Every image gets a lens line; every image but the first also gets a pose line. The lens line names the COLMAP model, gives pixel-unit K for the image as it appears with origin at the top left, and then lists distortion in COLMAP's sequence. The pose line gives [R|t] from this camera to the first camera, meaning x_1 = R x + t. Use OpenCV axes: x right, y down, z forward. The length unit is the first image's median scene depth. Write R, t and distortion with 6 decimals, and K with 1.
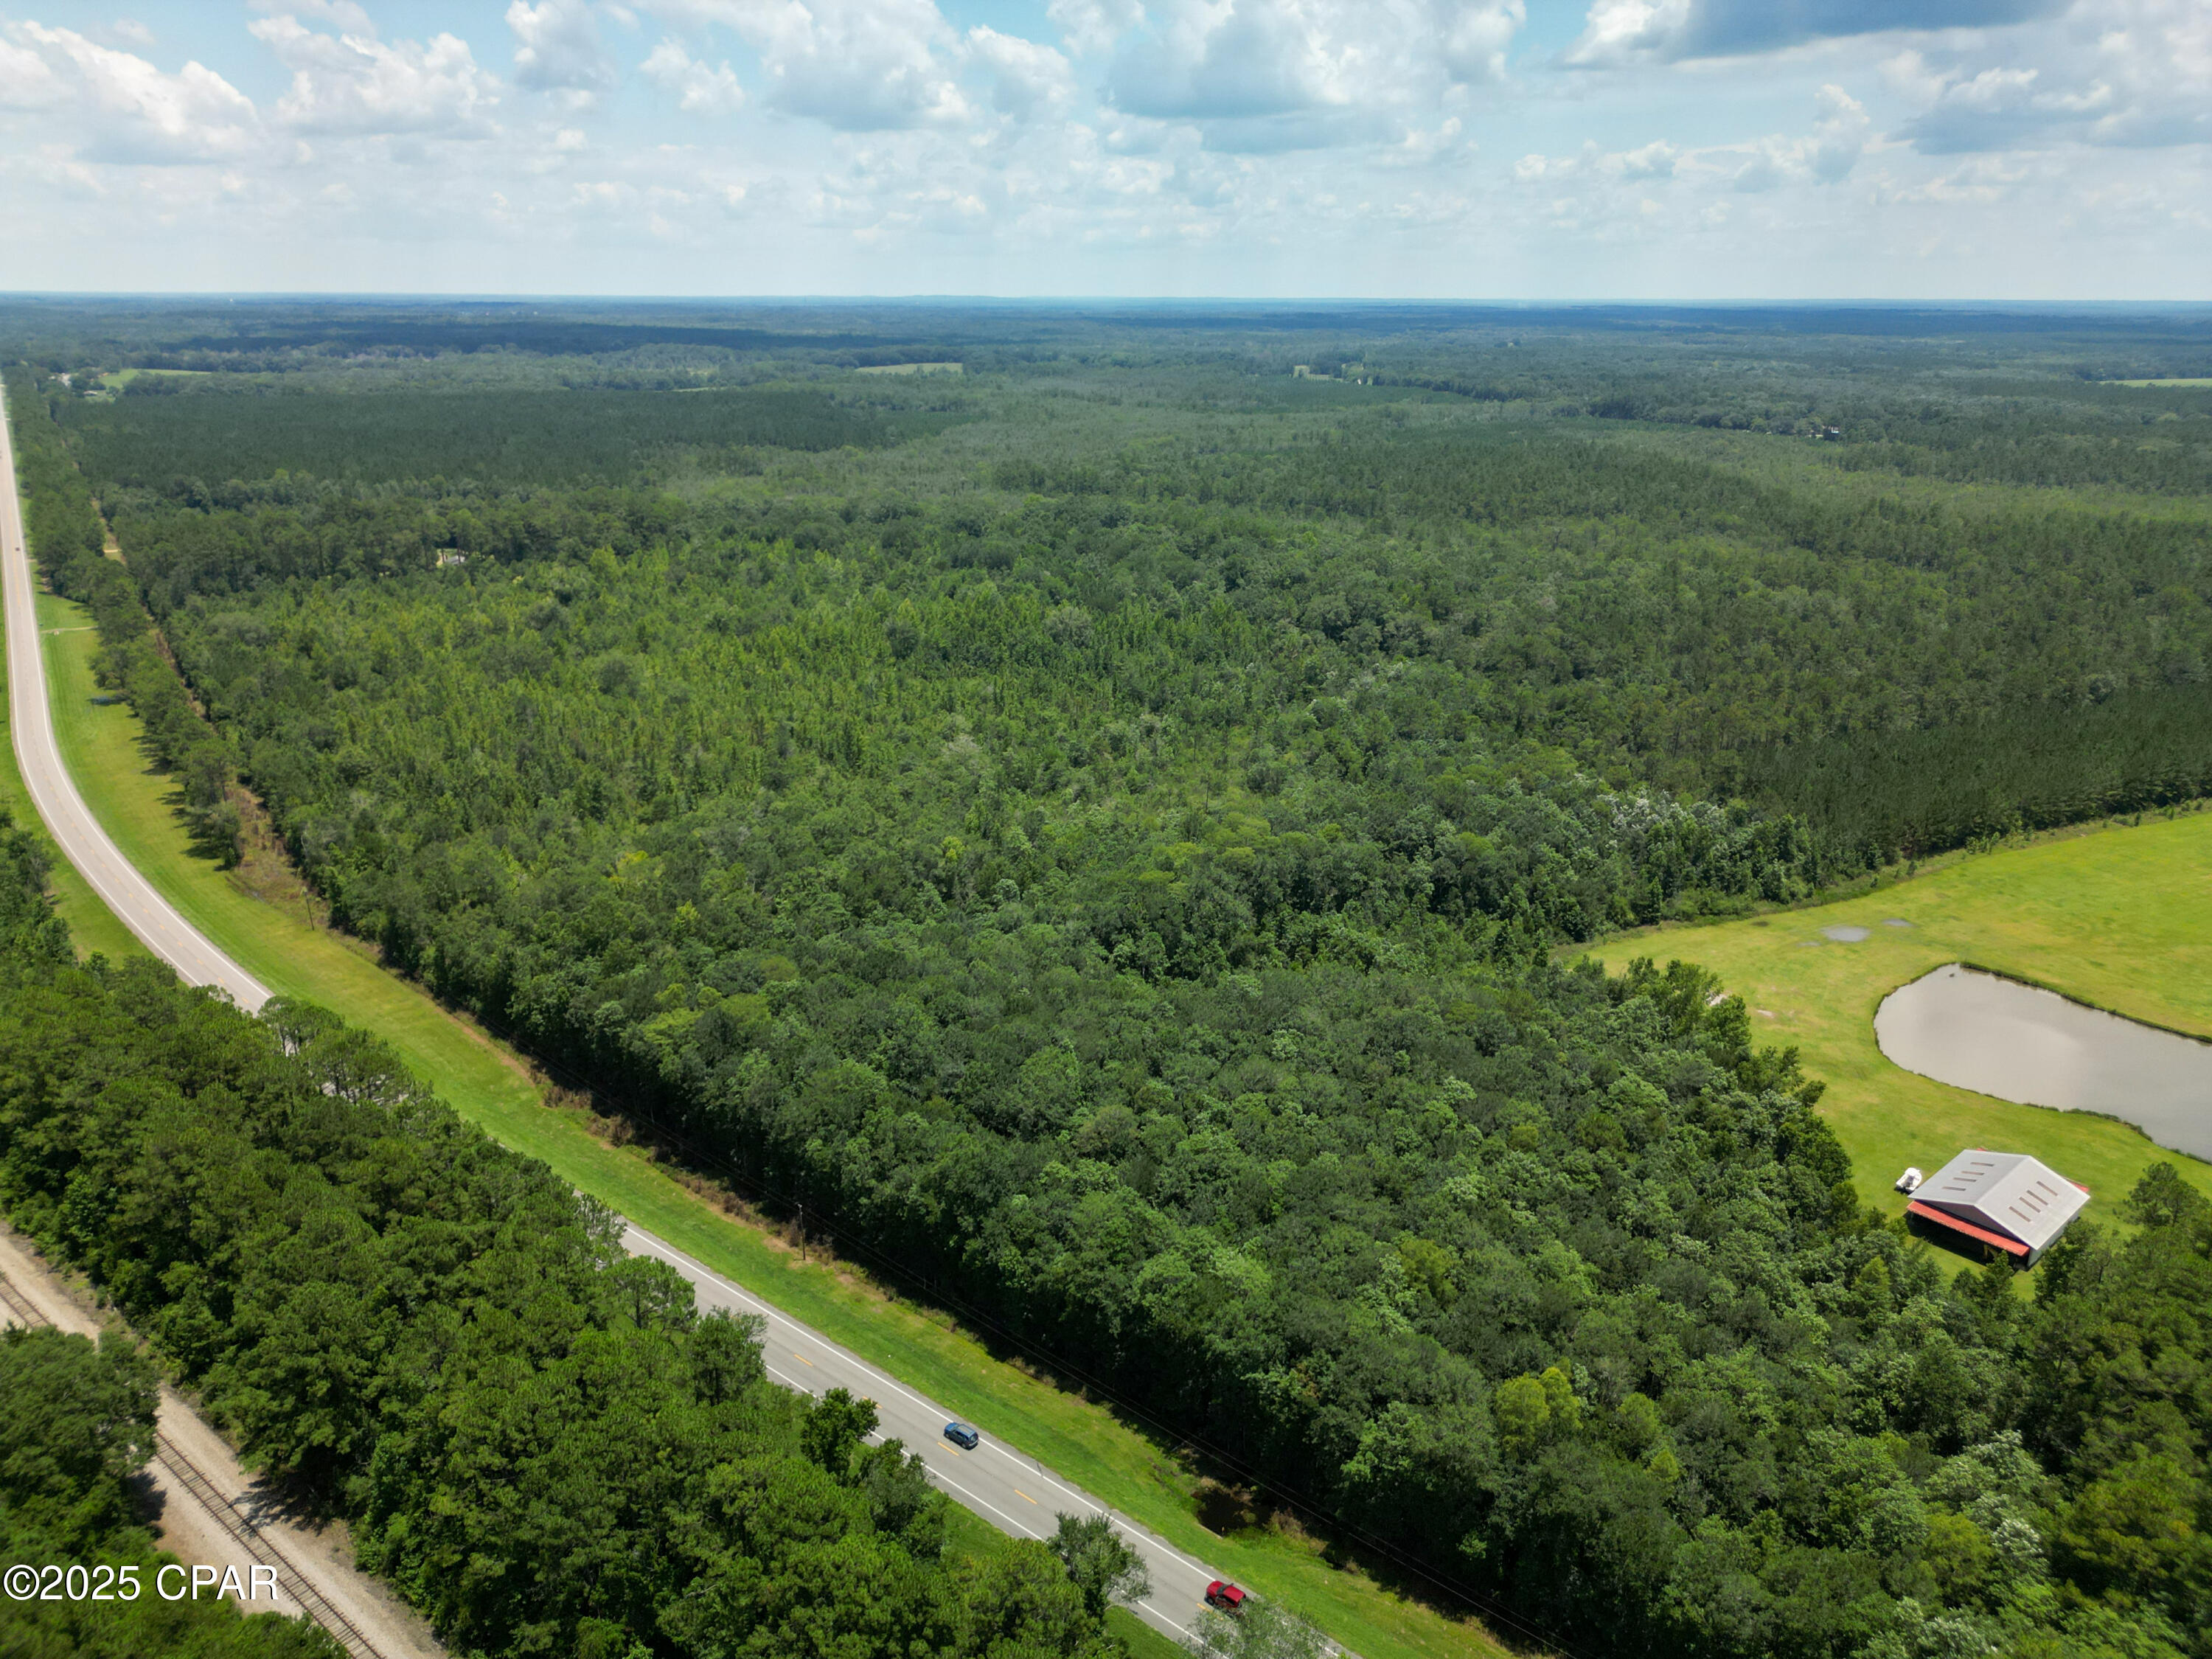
lens RADIAL K [[1548.6, 0, 1110.8], [0, 1548.6, 830.3], [0, 0, 1]] dist [0.053709, -0.047968]
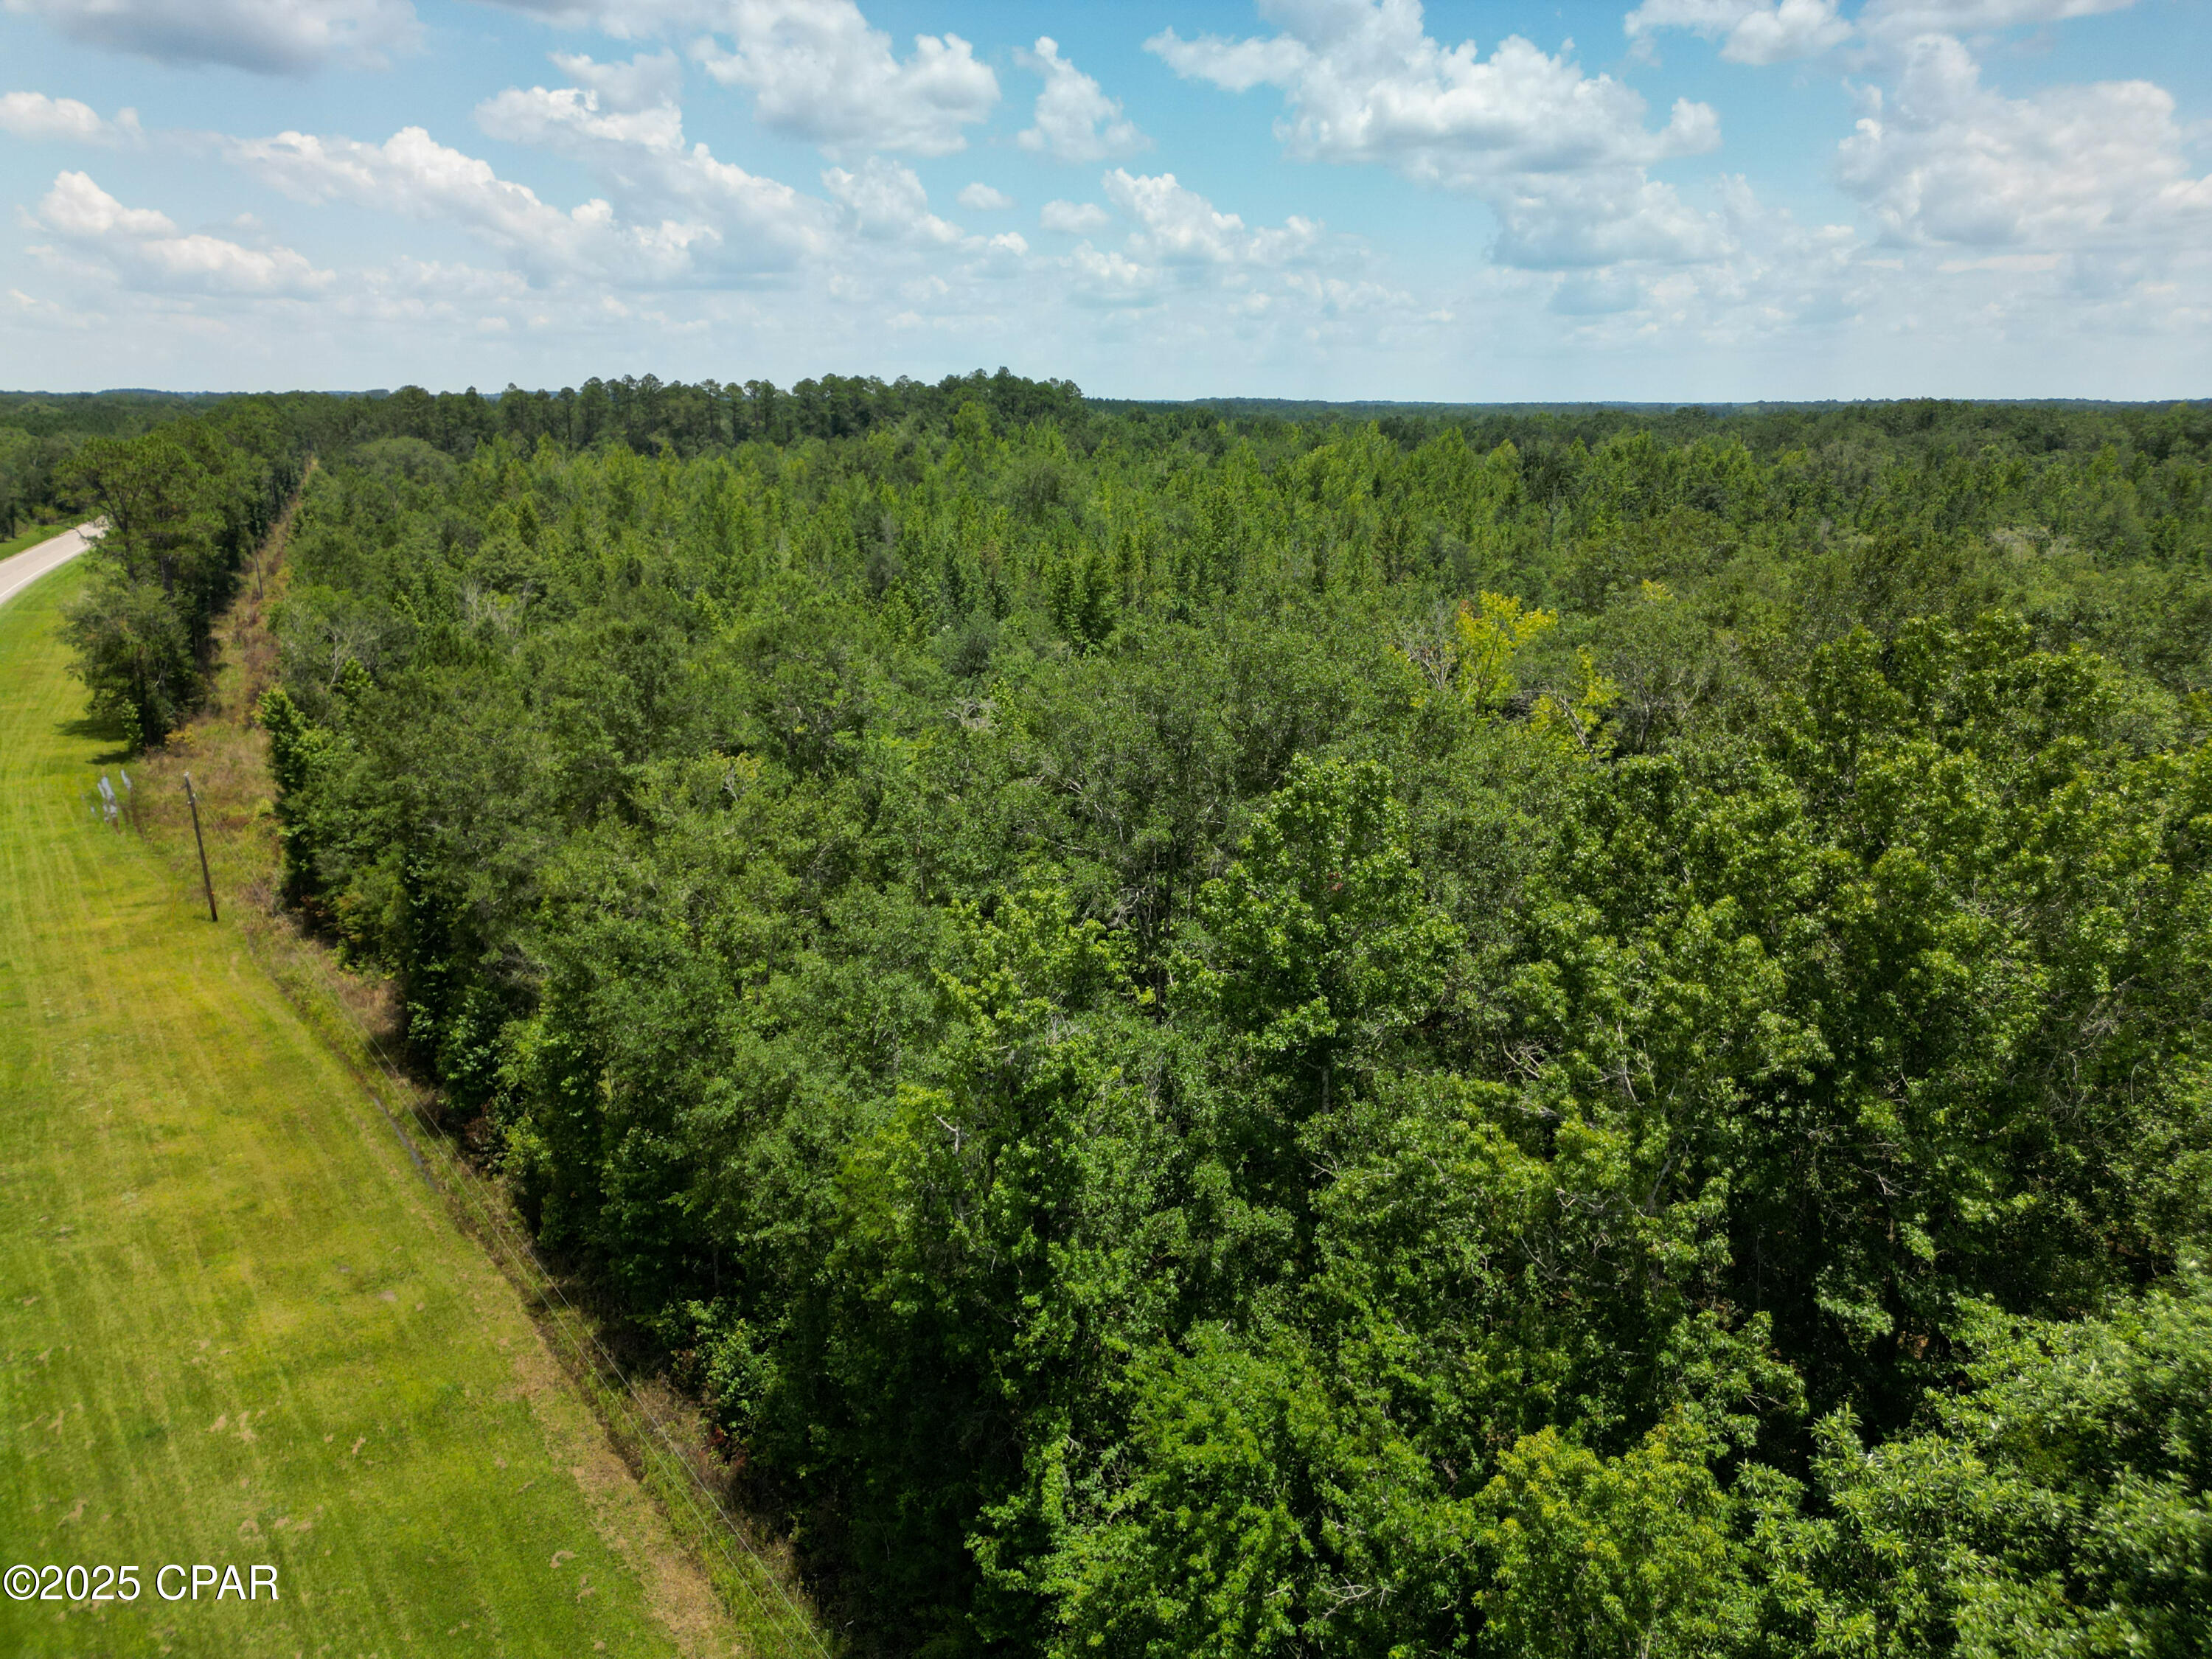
lens RADIAL K [[1548.6, 0, 1104.3], [0, 1548.6, 824.7], [0, 0, 1]] dist [0.053709, -0.047968]
pose [[0.986146, 0.047349, -0.158978, -0.141747], [-0.058912, 0.995888, -0.068820, 0.026236], [0.155066, 0.077232, 0.984881, 0.344054]]
